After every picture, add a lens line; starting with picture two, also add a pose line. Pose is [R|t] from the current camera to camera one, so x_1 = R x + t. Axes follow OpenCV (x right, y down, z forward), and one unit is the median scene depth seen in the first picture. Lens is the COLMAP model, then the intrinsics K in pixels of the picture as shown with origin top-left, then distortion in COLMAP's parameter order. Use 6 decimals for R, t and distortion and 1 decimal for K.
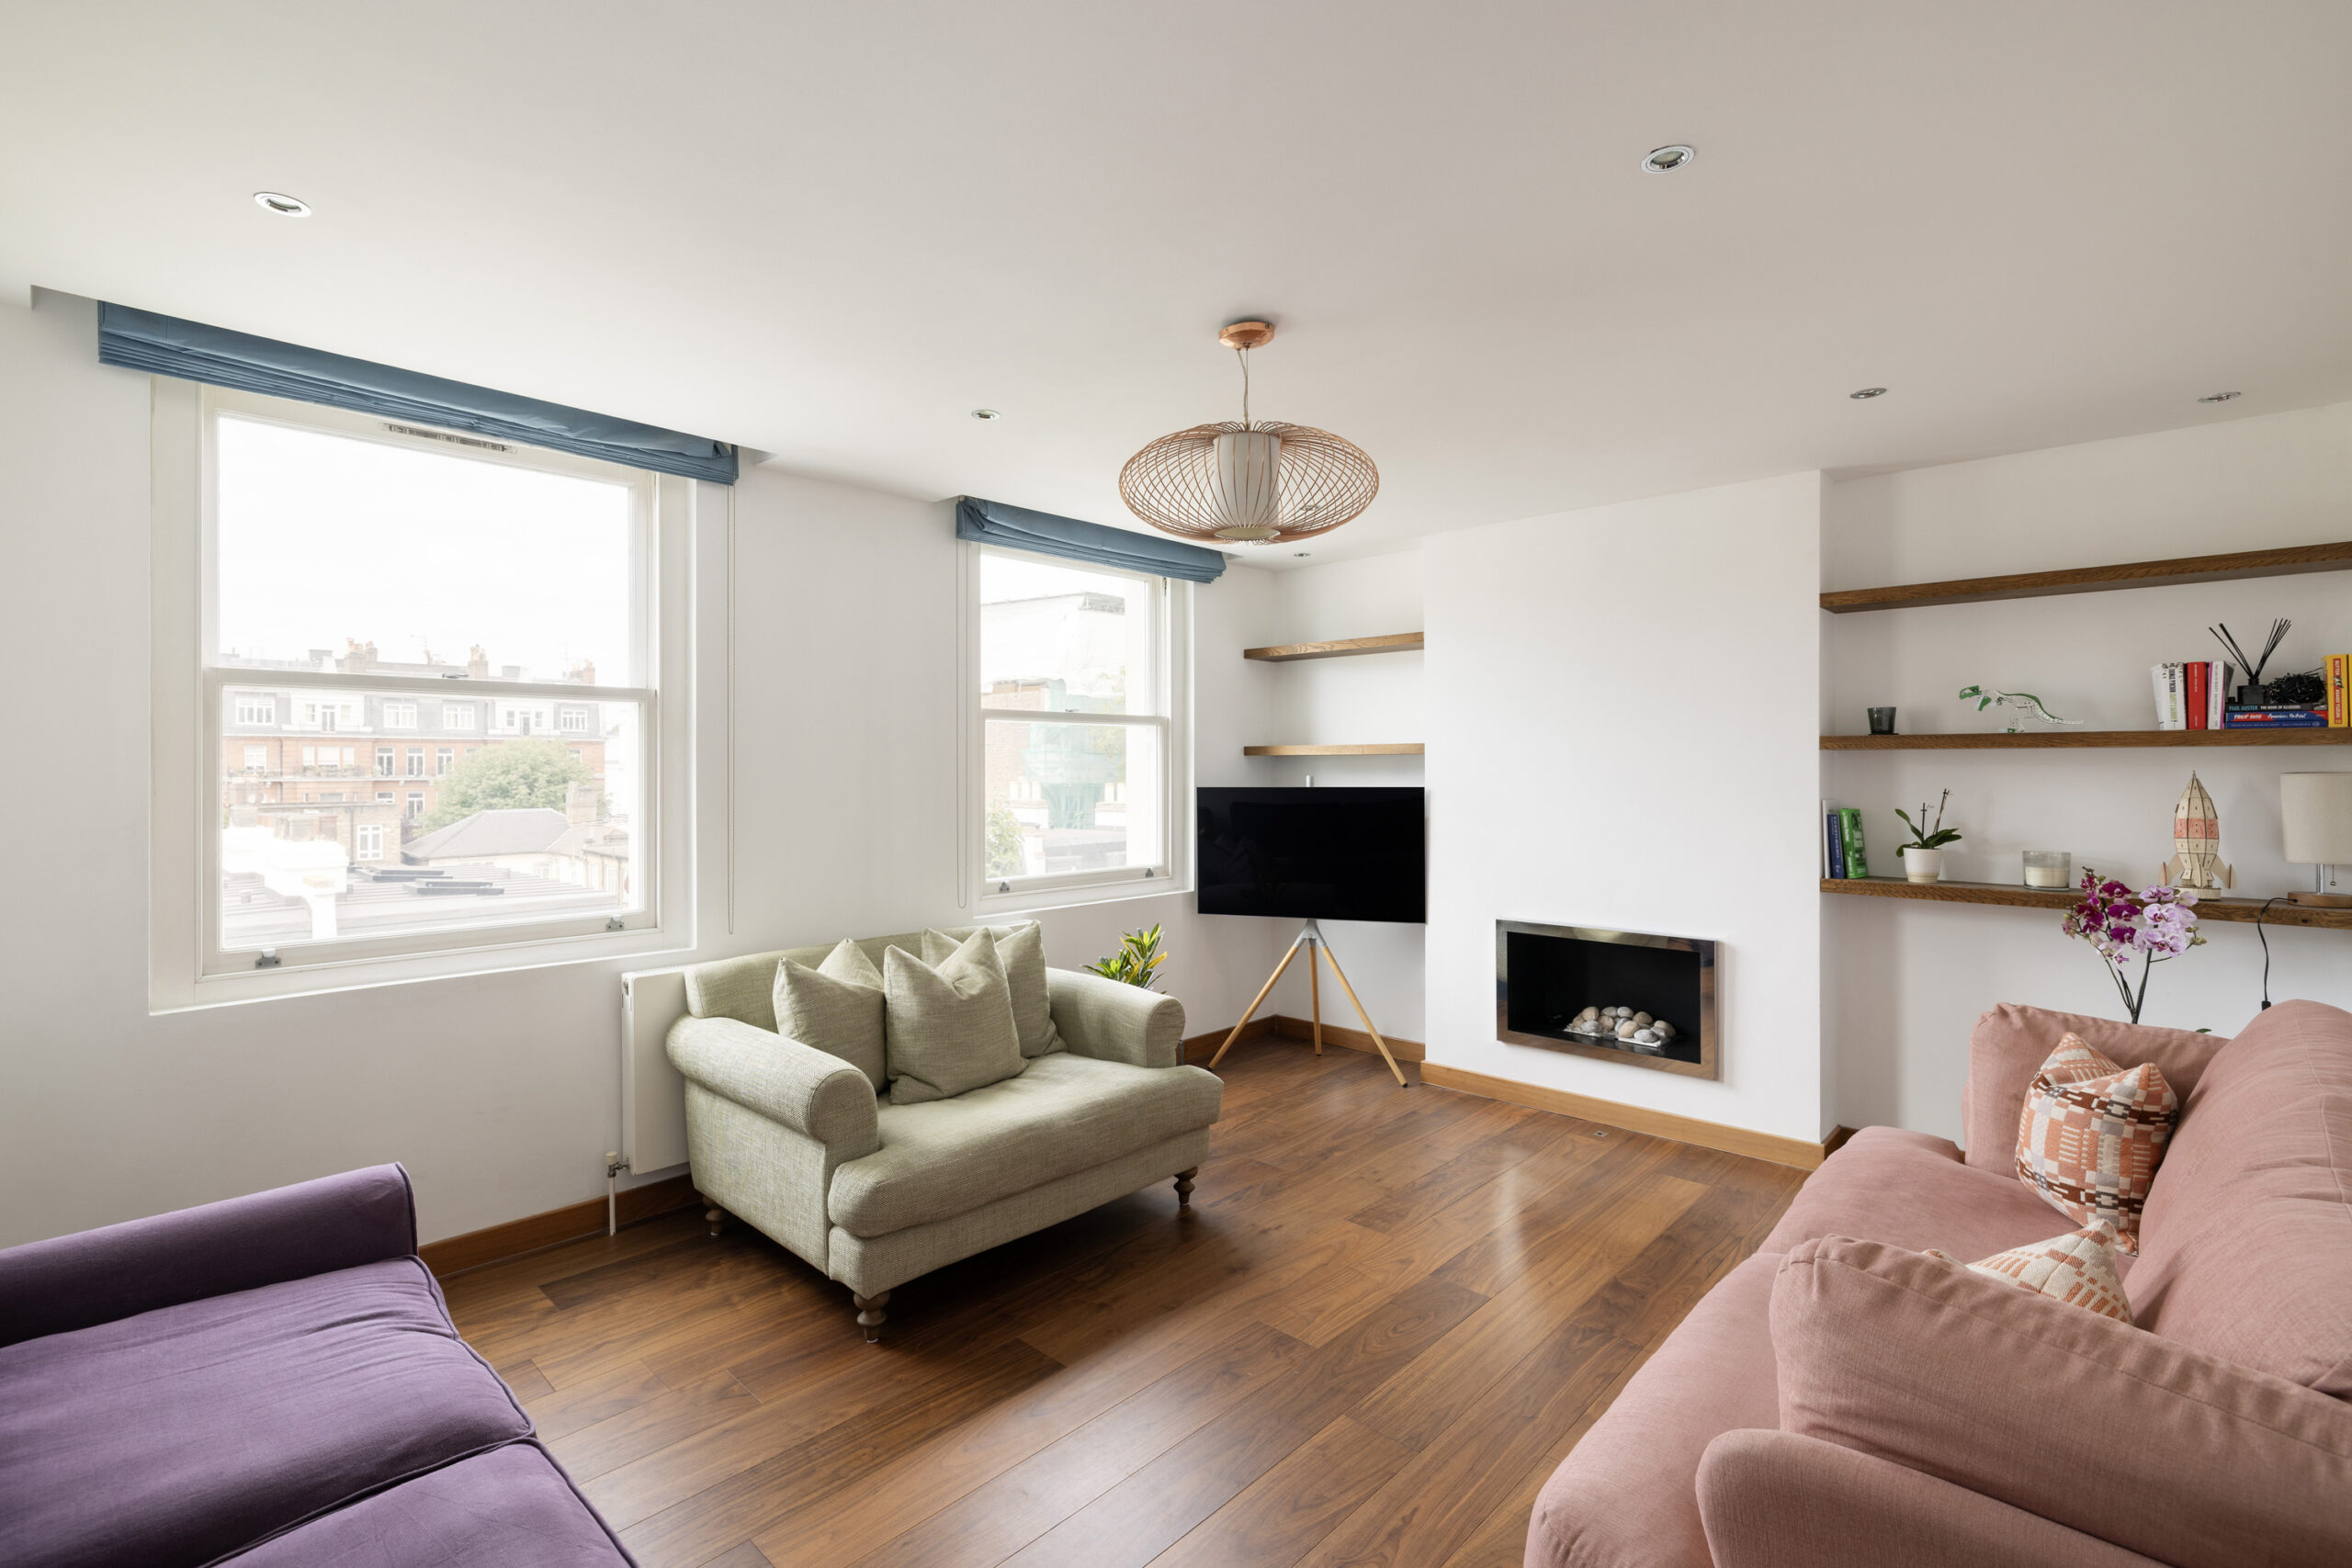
lens RADIAL K [[1066.1, 0, 1166.1], [0, 1066.1, 774.1], [0, 0, 1]] dist [0.001253, -0.000580]
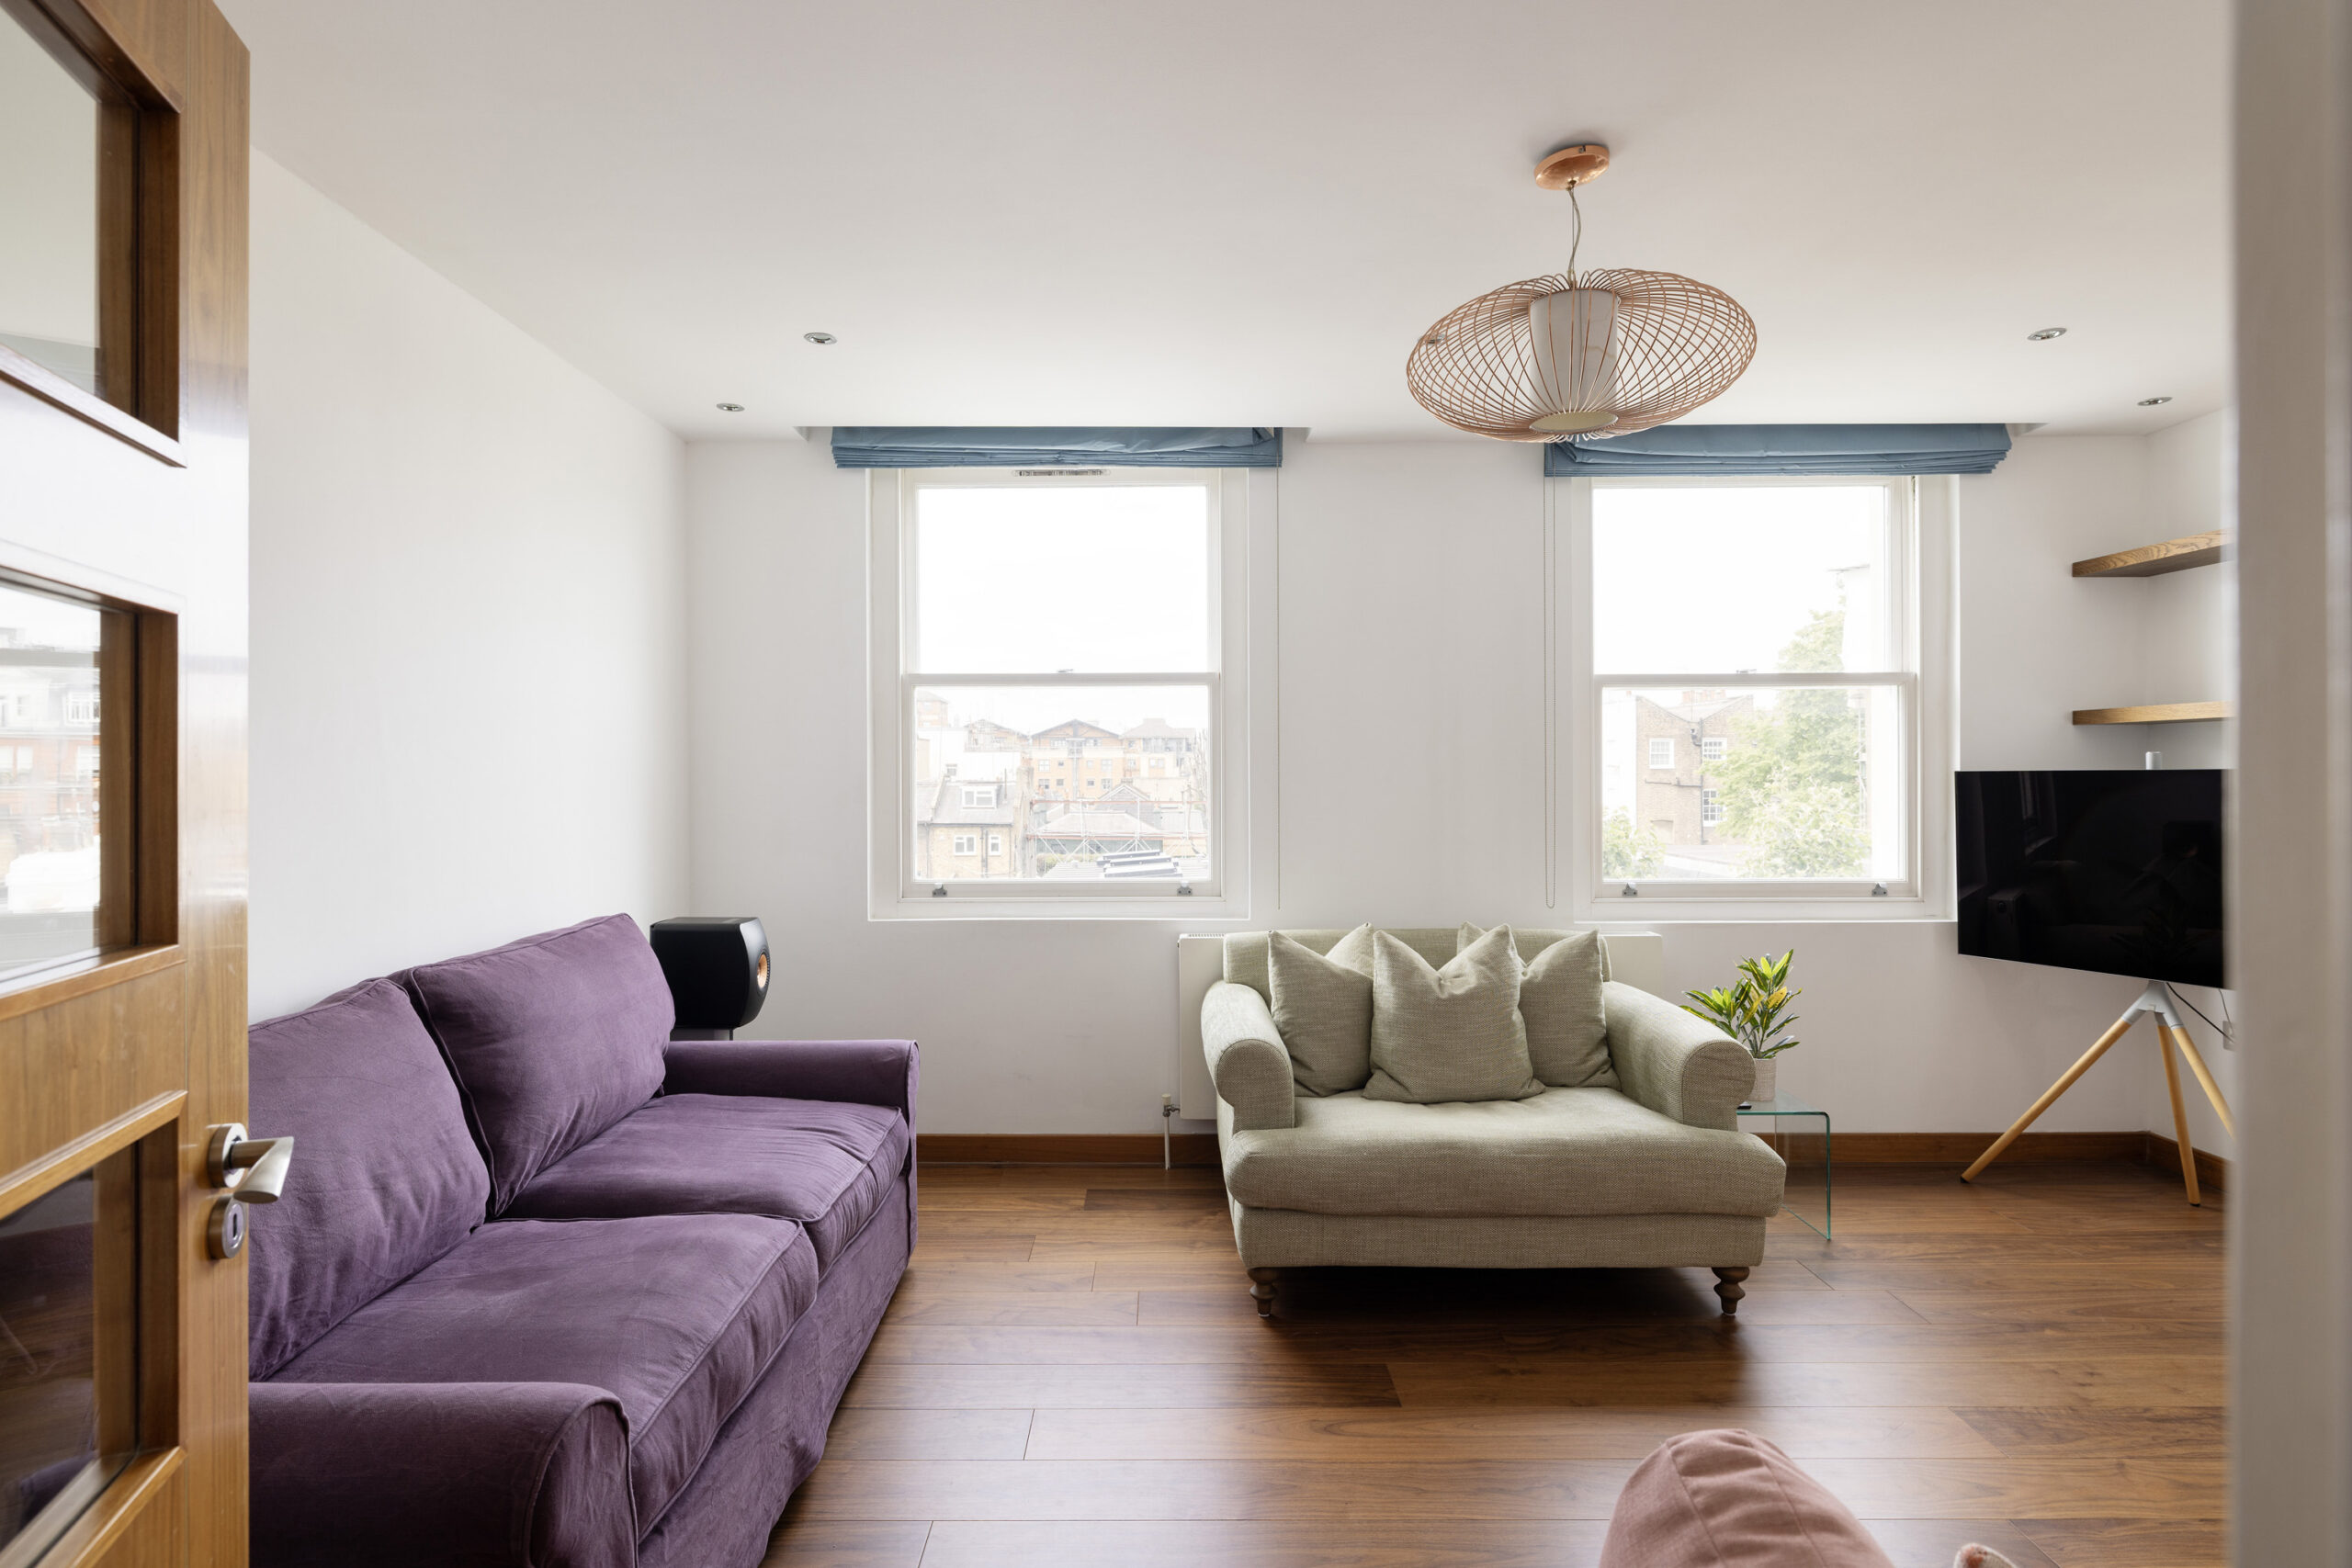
lens RADIAL K [[1232.1, 0, 1173.9], [0, 1232.1, 785.4], [0, 0, 1]] dist [-0.004399, -0.000509]
pose [[0.689512, 0.004005, -0.724263, 0.370454], [-0.001803, 0.999991, 0.003813, 0.027889], [0.724272, -0.001323, 0.689513, 0.117494]]
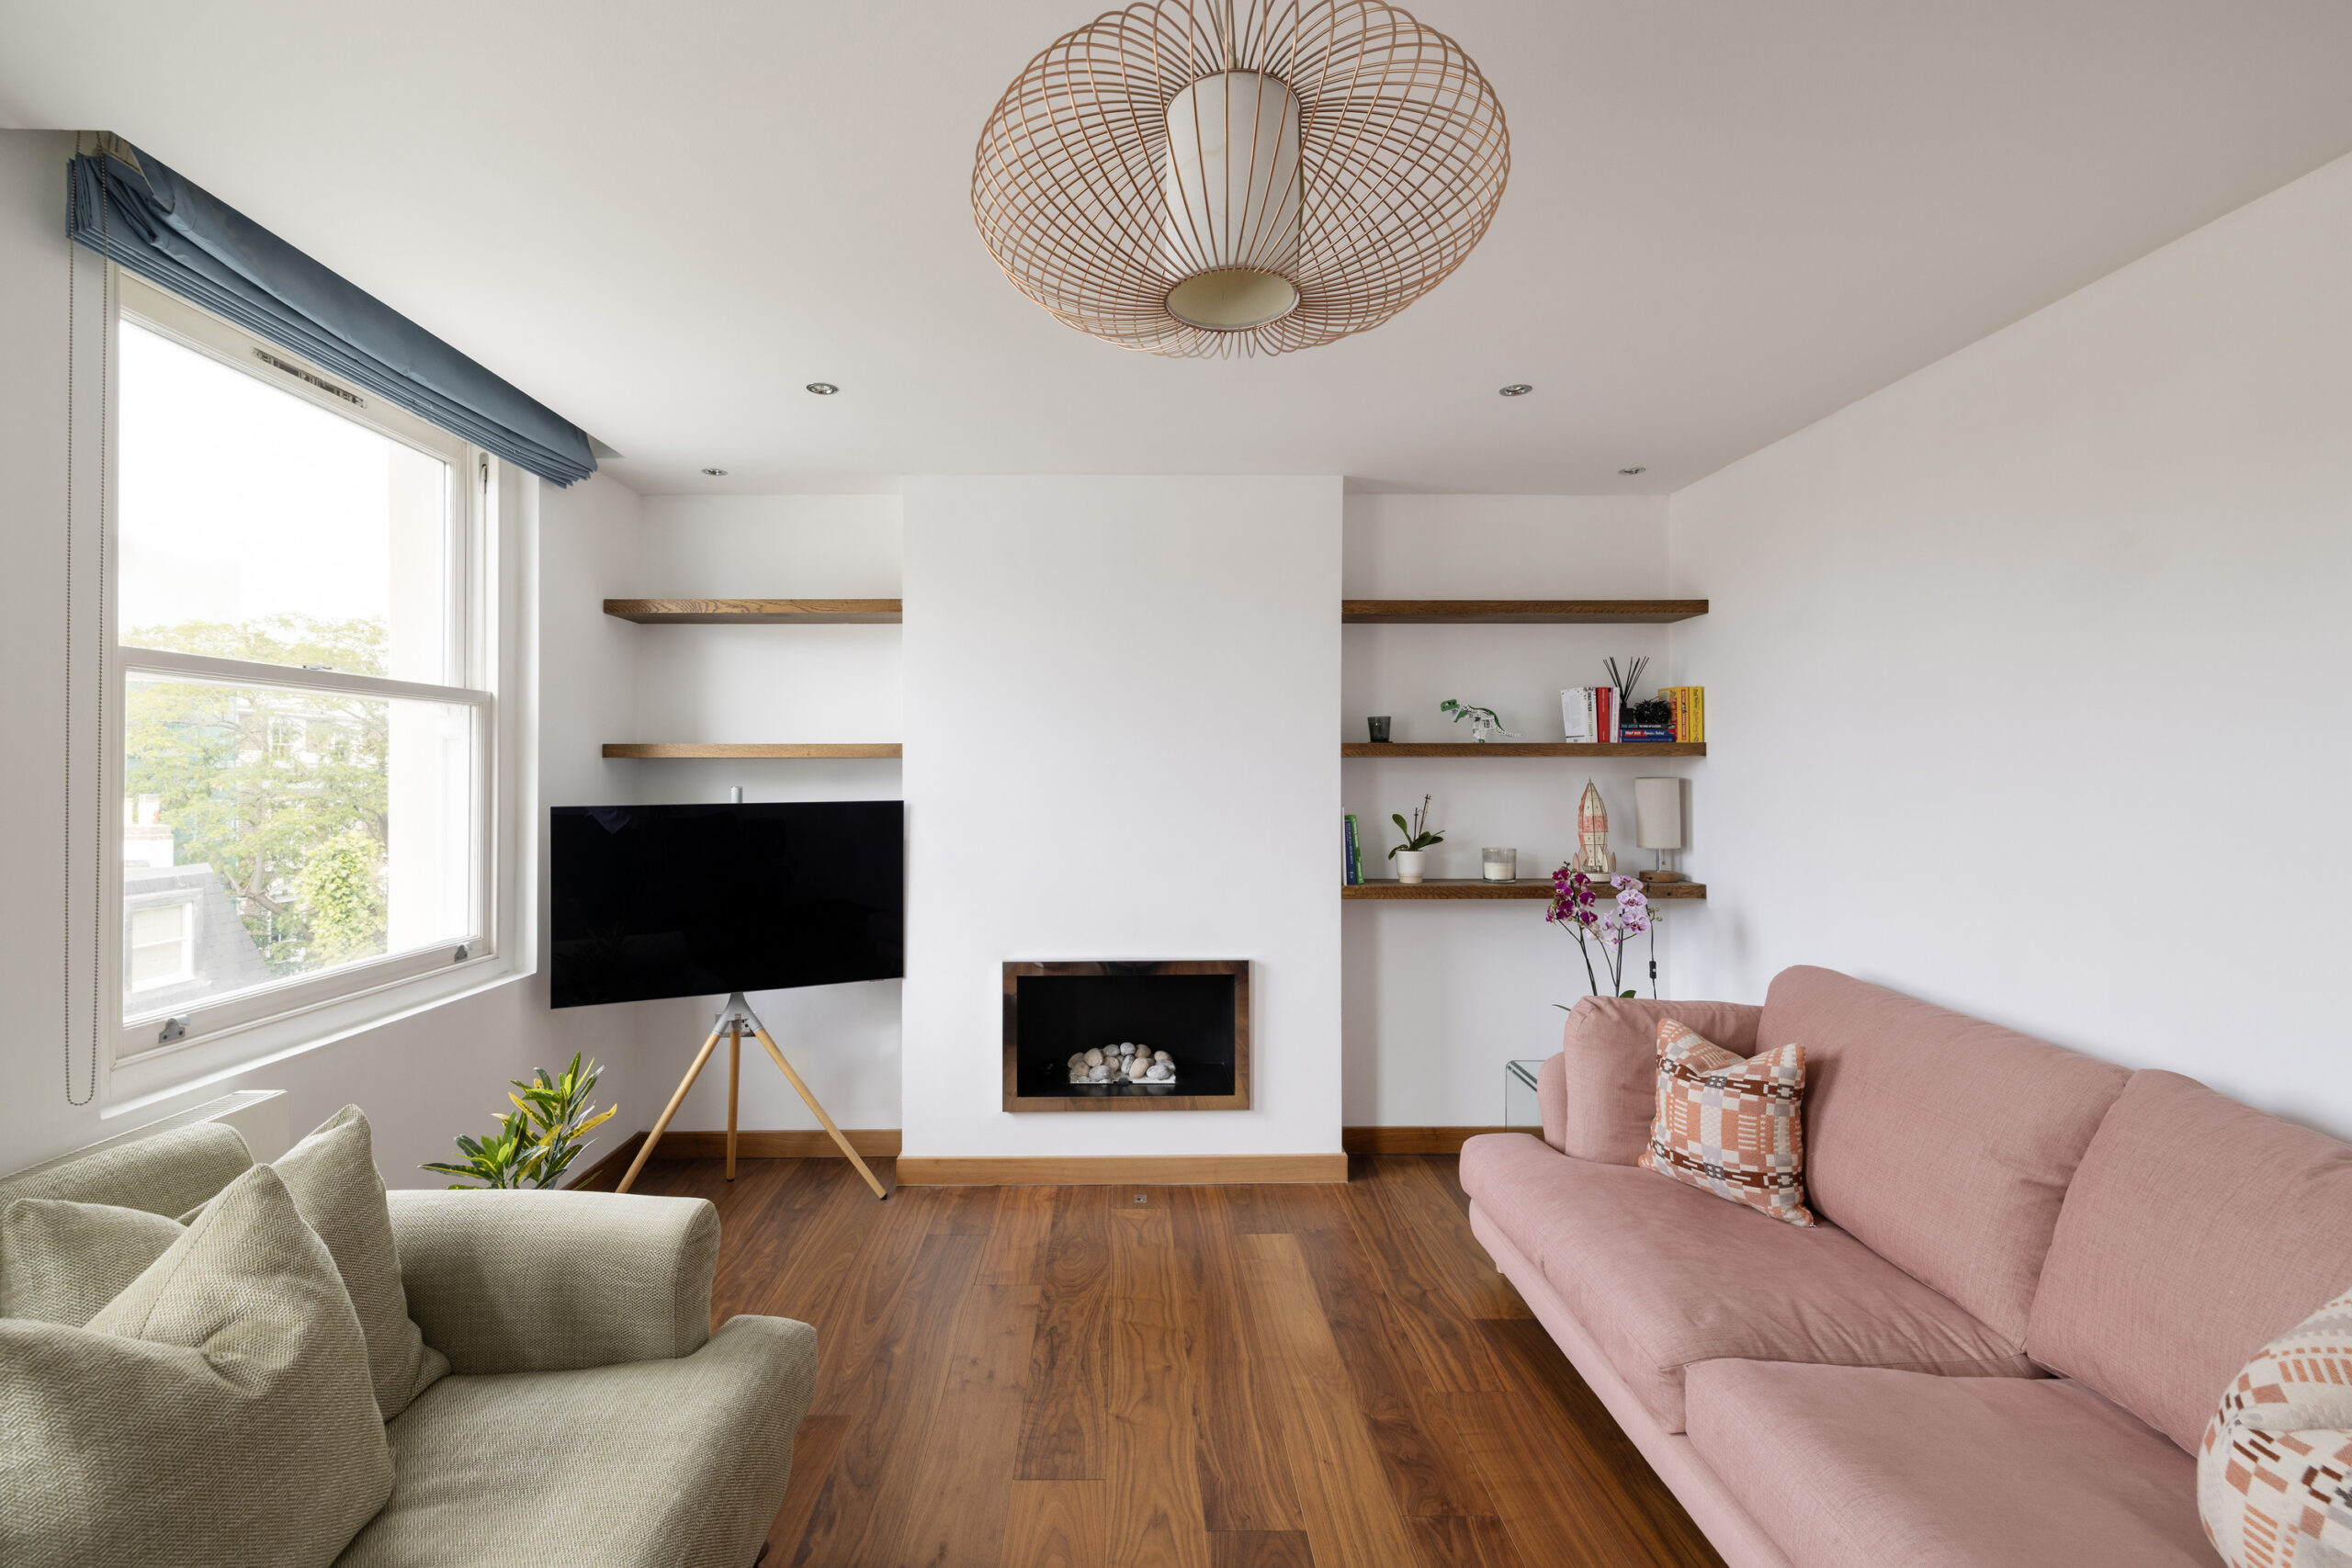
lens RADIAL K [[1008.1, 0, 1121.3], [0, 1008.1, 769.6], [0, 0, 1]] dist [0.004113, -0.000512]
pose [[0.720934, 0.003231, 0.692996, -0.201360], [0.005436, 0.999932, -0.010317, -0.002159], [-0.692982, 0.011205, 0.720868, 0.493061]]
